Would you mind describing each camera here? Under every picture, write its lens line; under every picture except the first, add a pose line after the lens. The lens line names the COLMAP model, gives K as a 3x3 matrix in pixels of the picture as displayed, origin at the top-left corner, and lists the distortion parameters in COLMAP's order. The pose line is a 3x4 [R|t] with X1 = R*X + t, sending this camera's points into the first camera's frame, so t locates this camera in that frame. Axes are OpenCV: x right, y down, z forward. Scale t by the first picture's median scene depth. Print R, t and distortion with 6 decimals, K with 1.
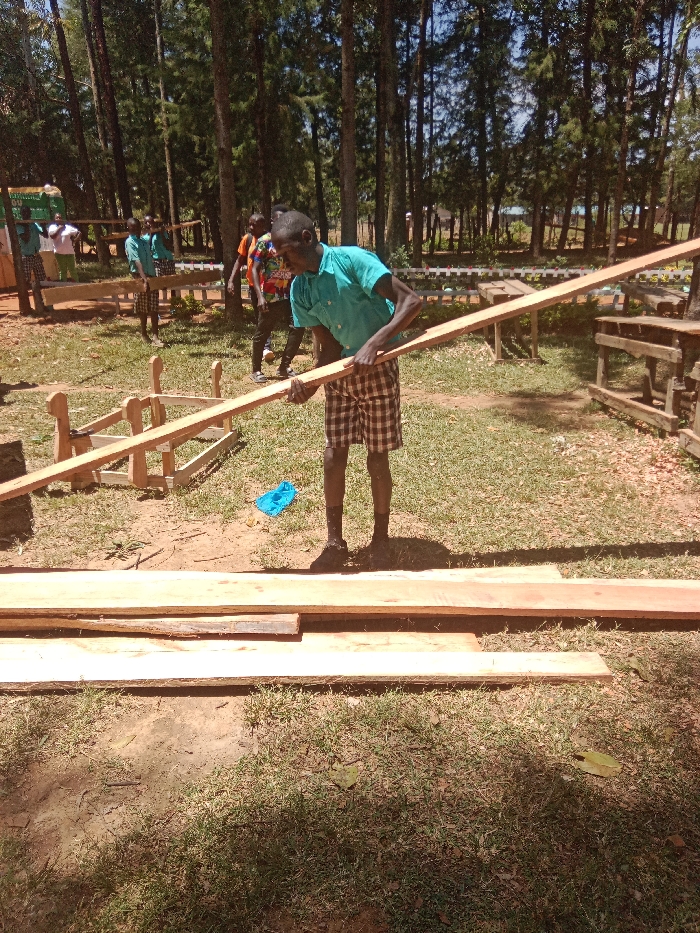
lens RADIAL K [[682.9, 0, 344.8], [0, 682.9, 470.3], [0, 0, 1]] dist [0.054941, -0.050372]
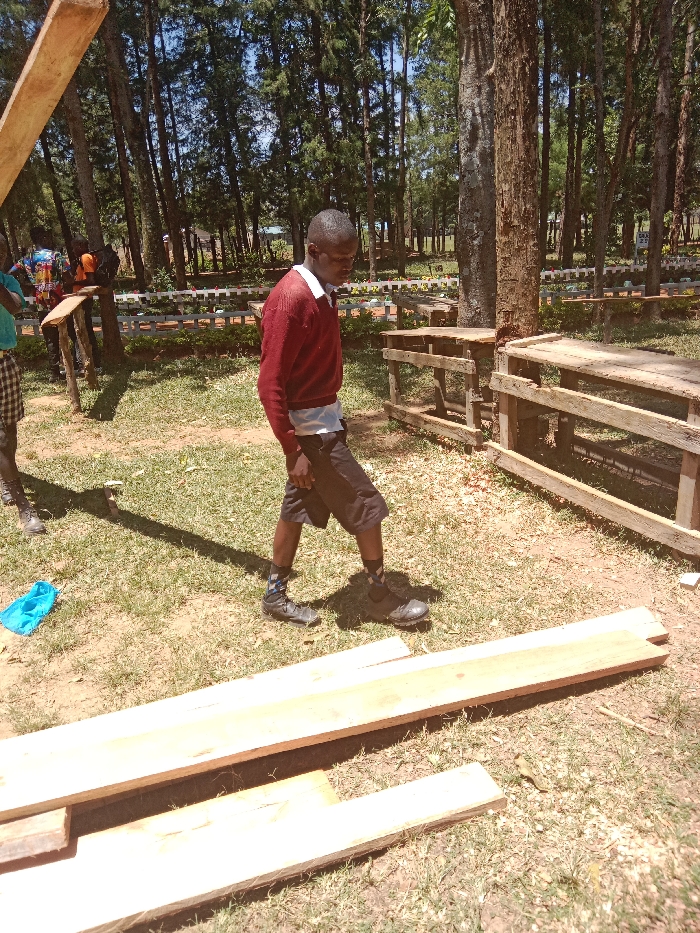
lens RADIAL K [[682.9, 0, 346.3], [0, 682.9, 476.0], [0, 0, 1]] dist [0.054941, -0.050372]
pose [[0.946055, -0.140949, 0.291741, 0.017526], [0.146742, 0.989173, 0.002045, -0.033149], [-0.288870, 0.040876, 0.956495, 0.116386]]
